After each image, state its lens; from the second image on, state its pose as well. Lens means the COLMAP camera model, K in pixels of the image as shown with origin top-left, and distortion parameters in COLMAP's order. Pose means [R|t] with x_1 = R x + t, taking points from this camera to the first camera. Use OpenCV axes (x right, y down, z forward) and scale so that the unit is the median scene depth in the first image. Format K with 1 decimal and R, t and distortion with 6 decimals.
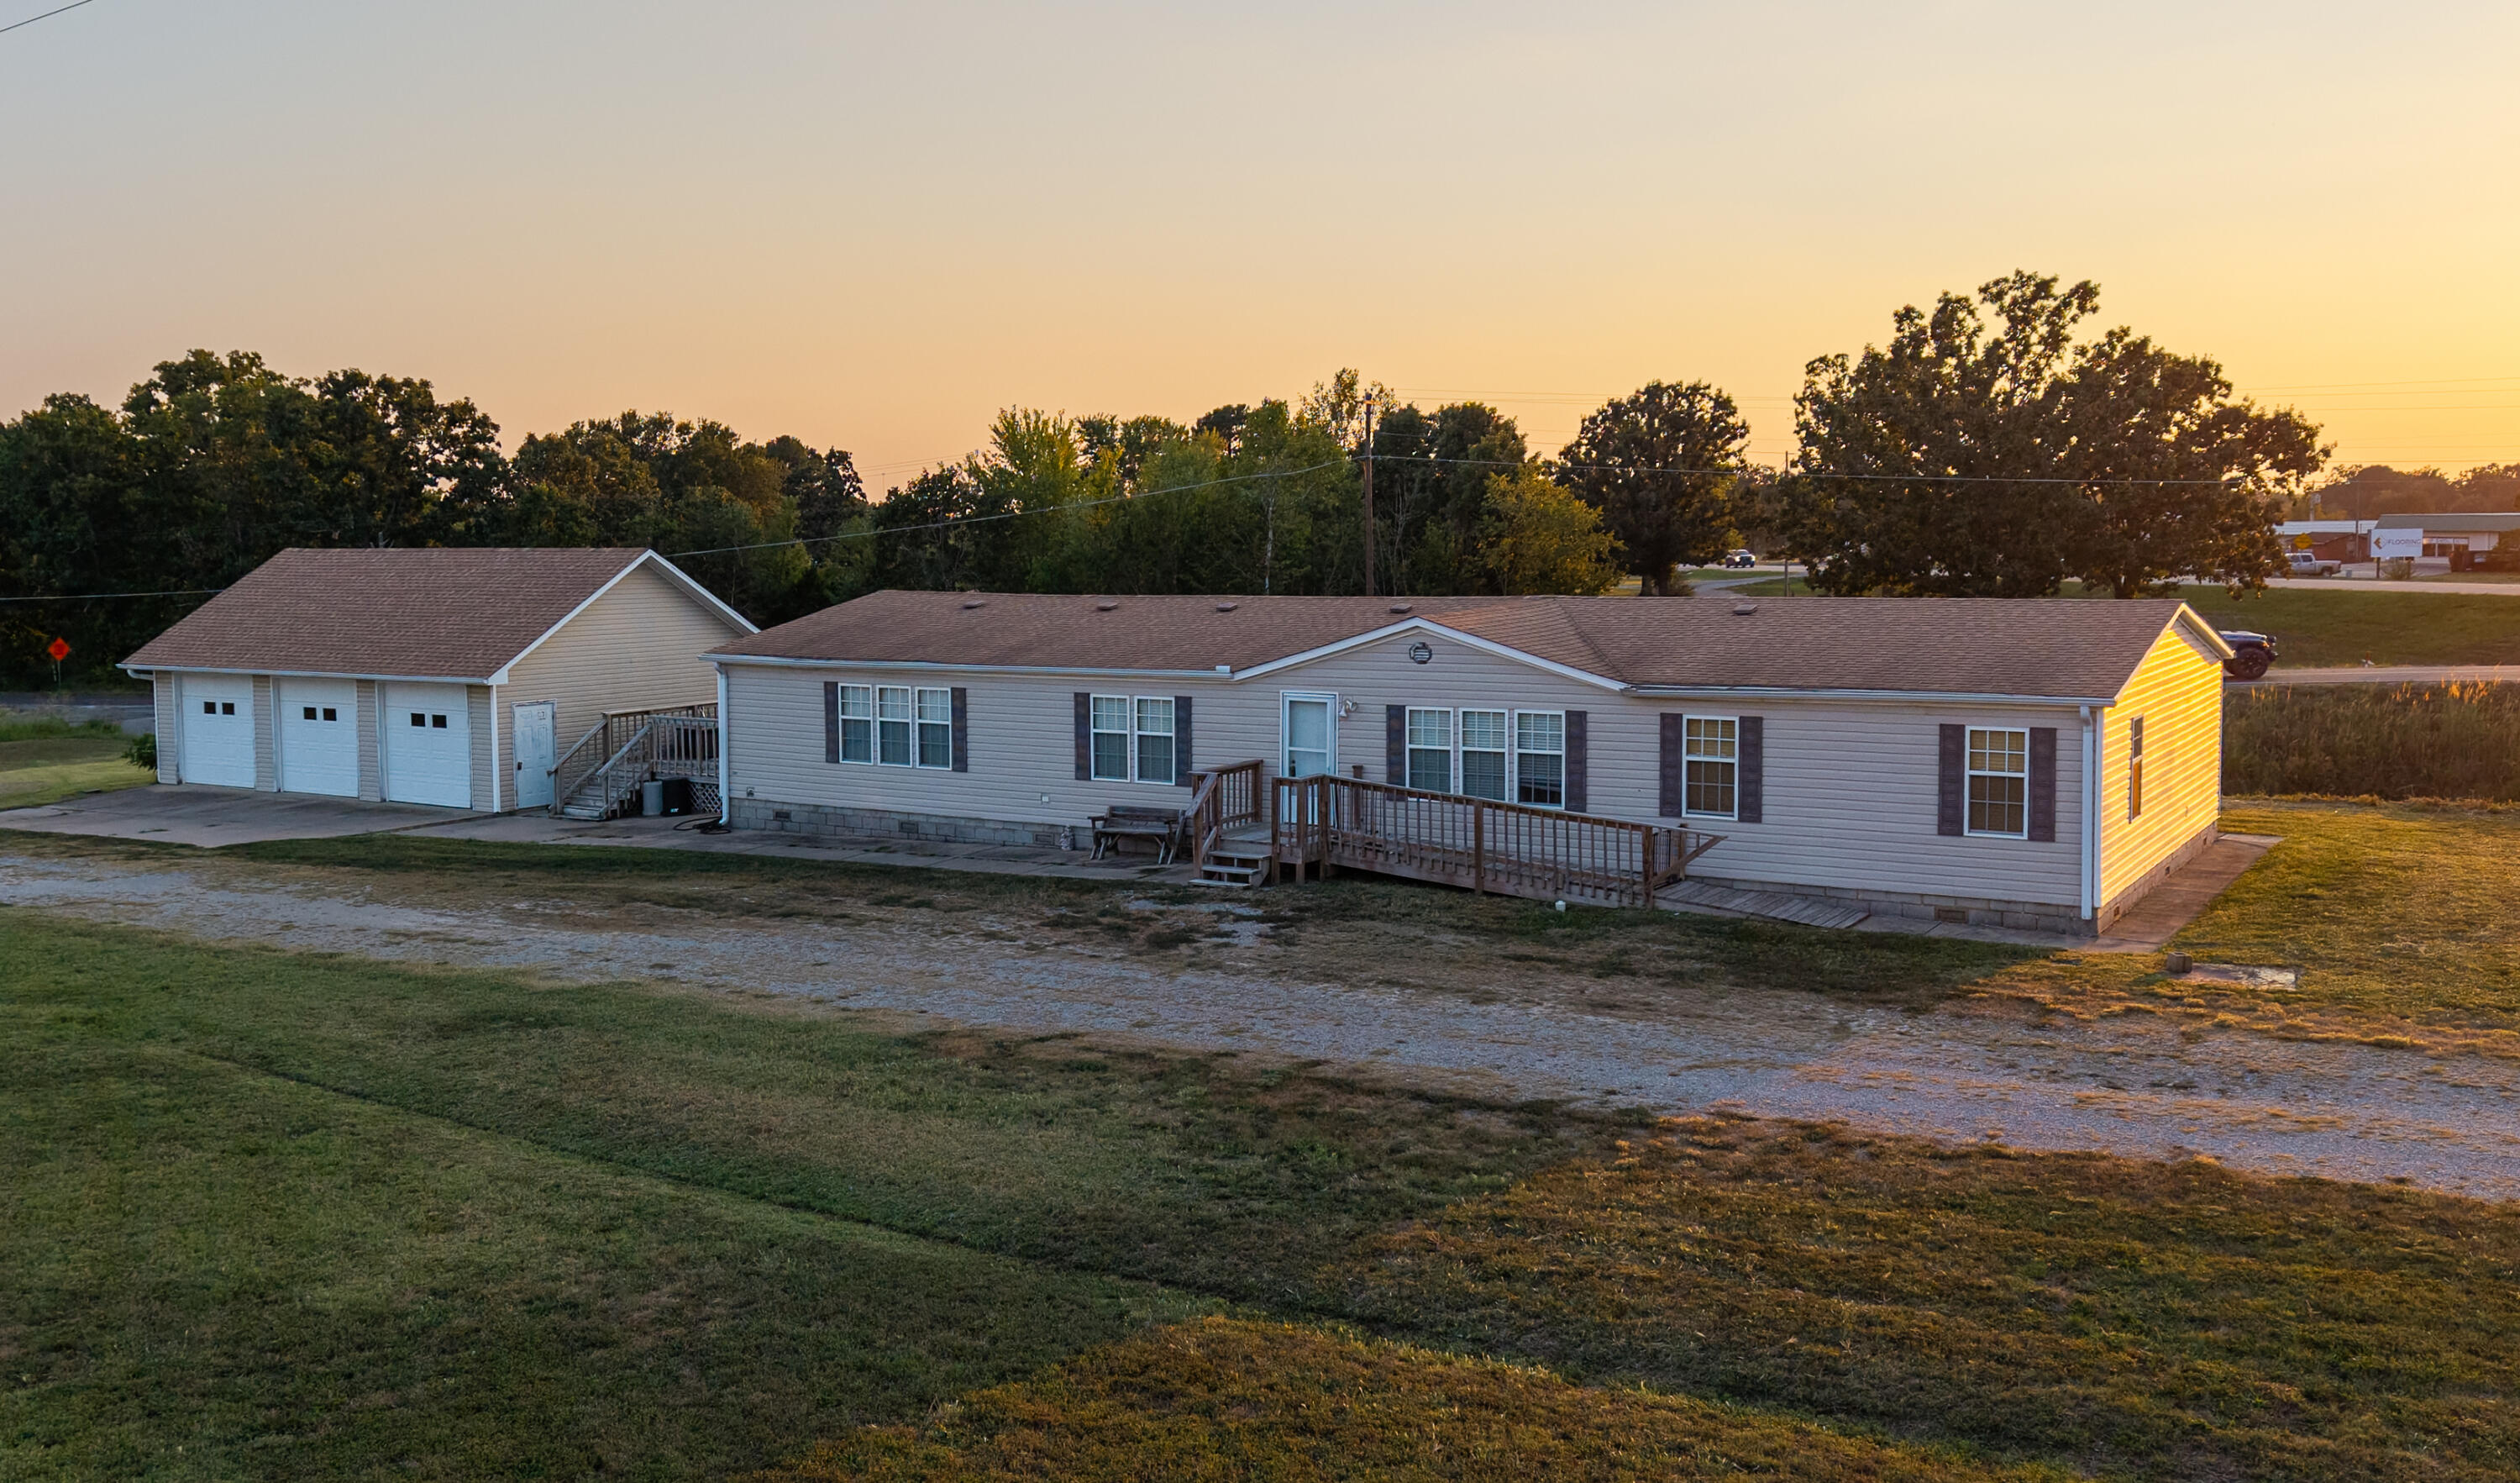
lens RADIAL K [[2181.1, 0, 1228.0], [0, 2181.1, 819.6], [0, 0, 1]] dist [0.078691, -0.076806]
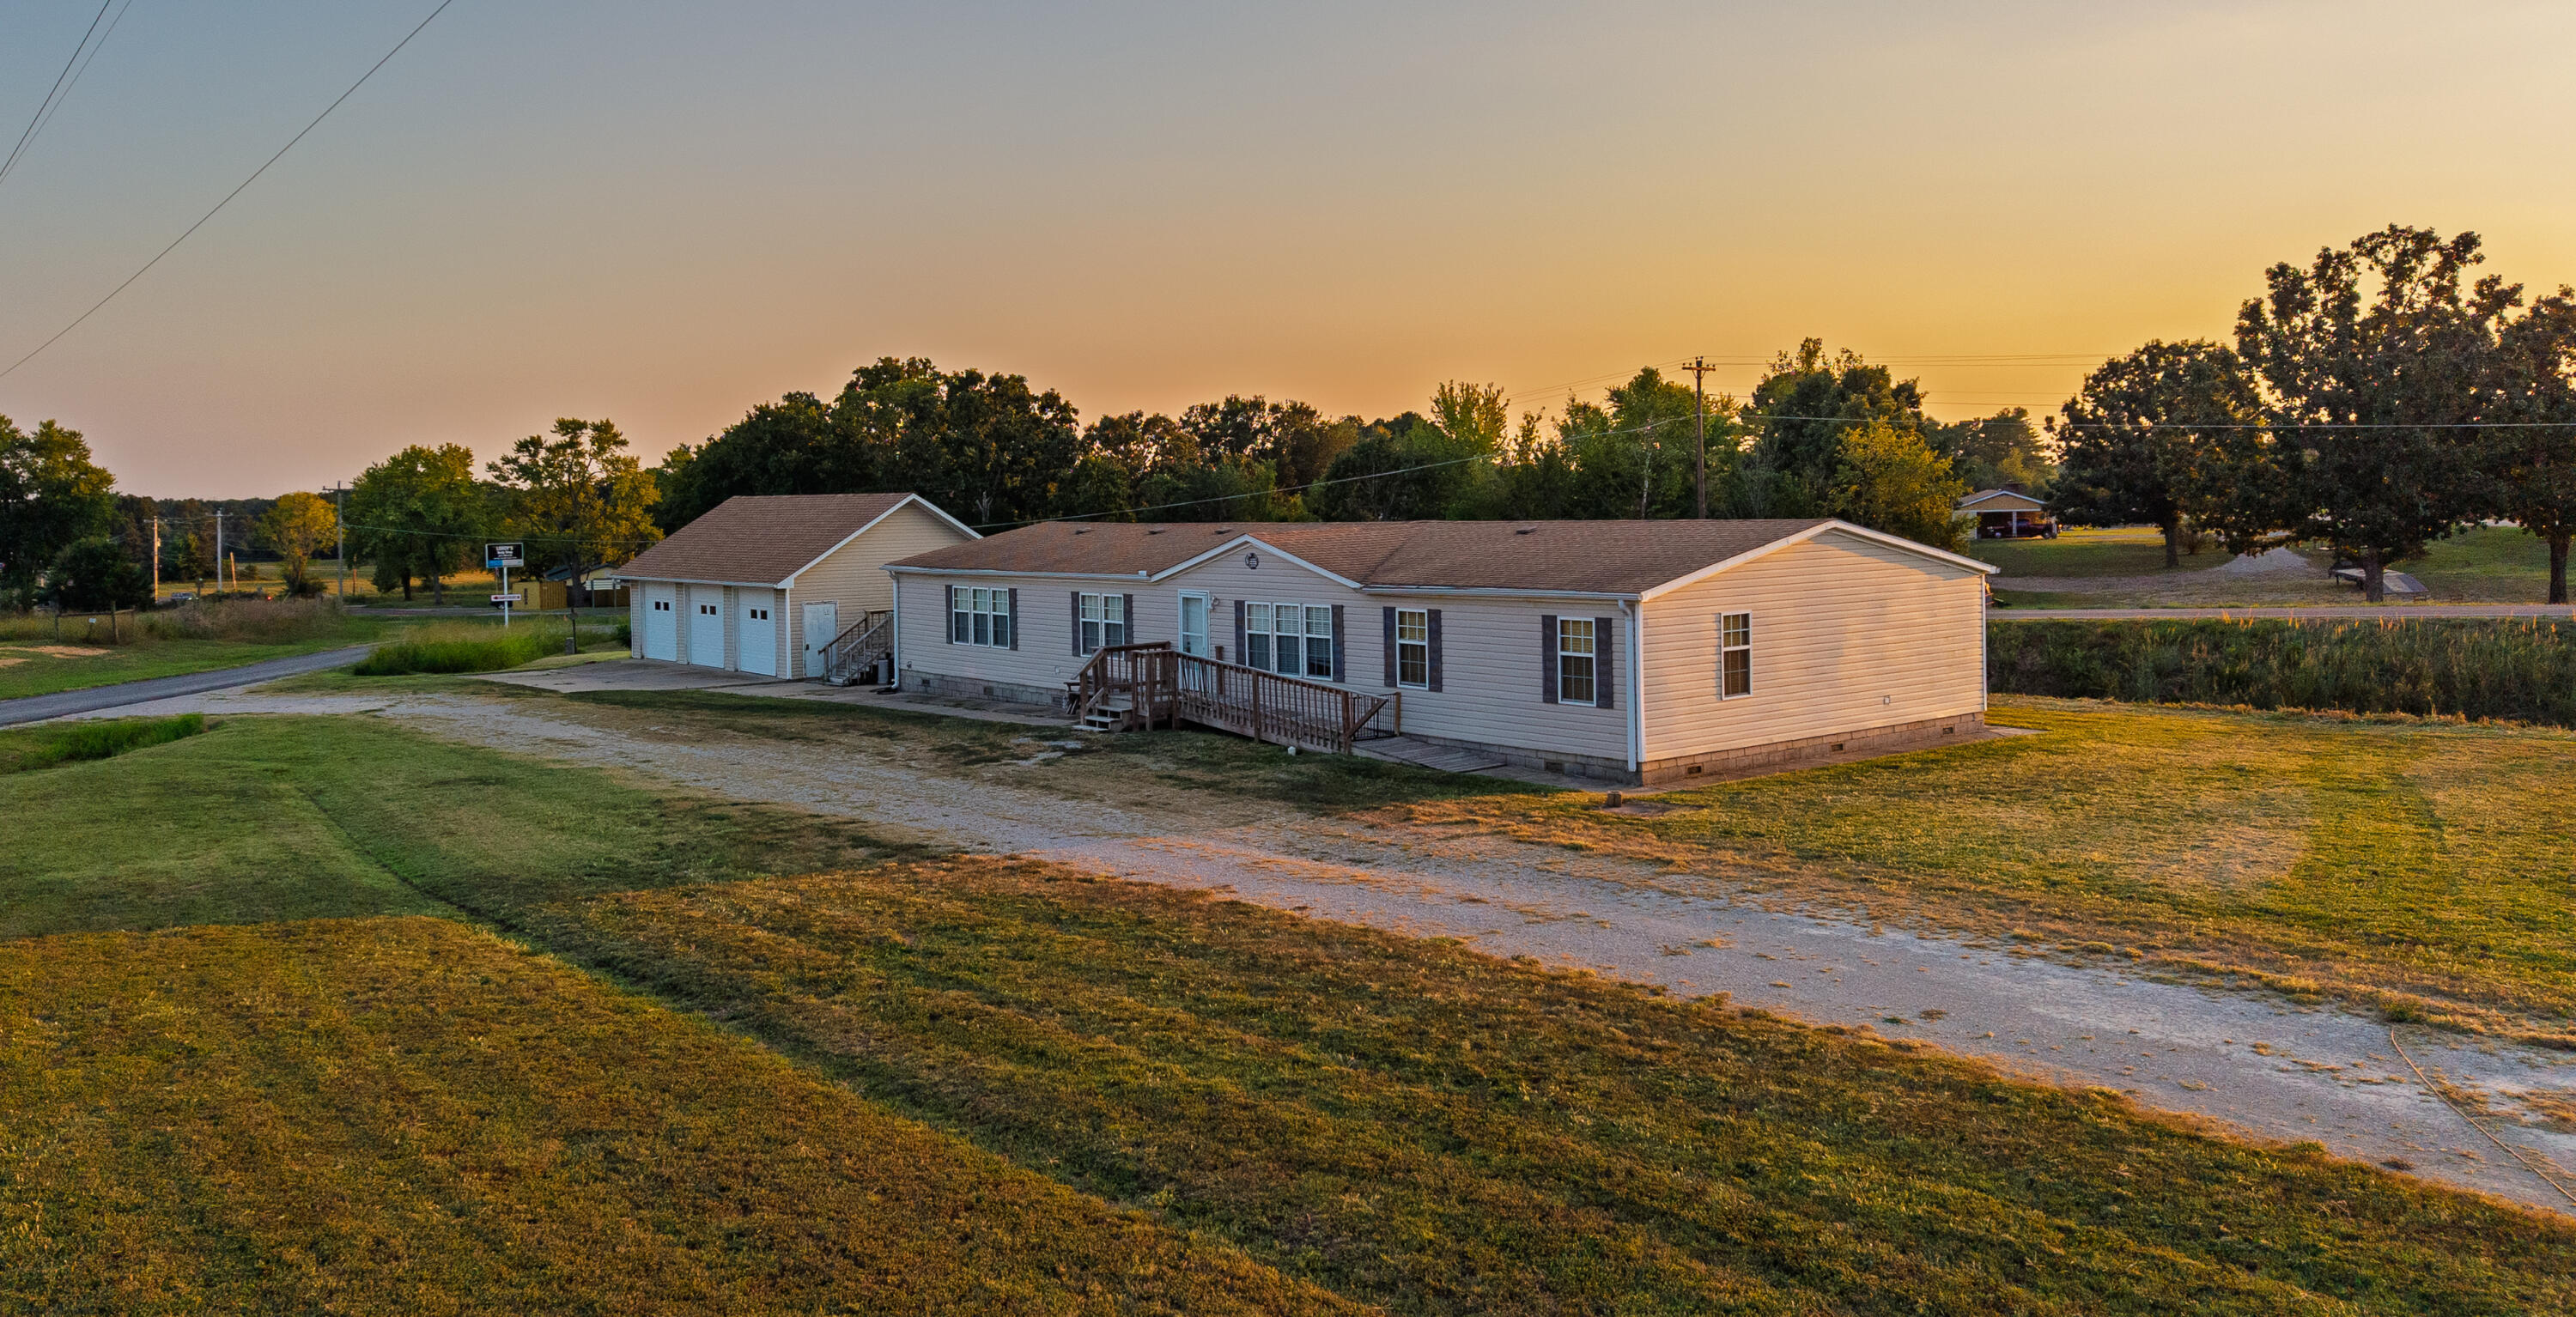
lens RADIAL K [[1906.3, 0, 1251.9], [0, 1906.3, 631.5], [0, 0, 1]] dist [0.085212, -0.011801]
pose [[0.946175, 0.017348, -0.323190, 0.387693], [-0.036310, 0.997948, -0.052736, 0.022607], [0.321612, 0.061633, 0.944864, -0.070620]]
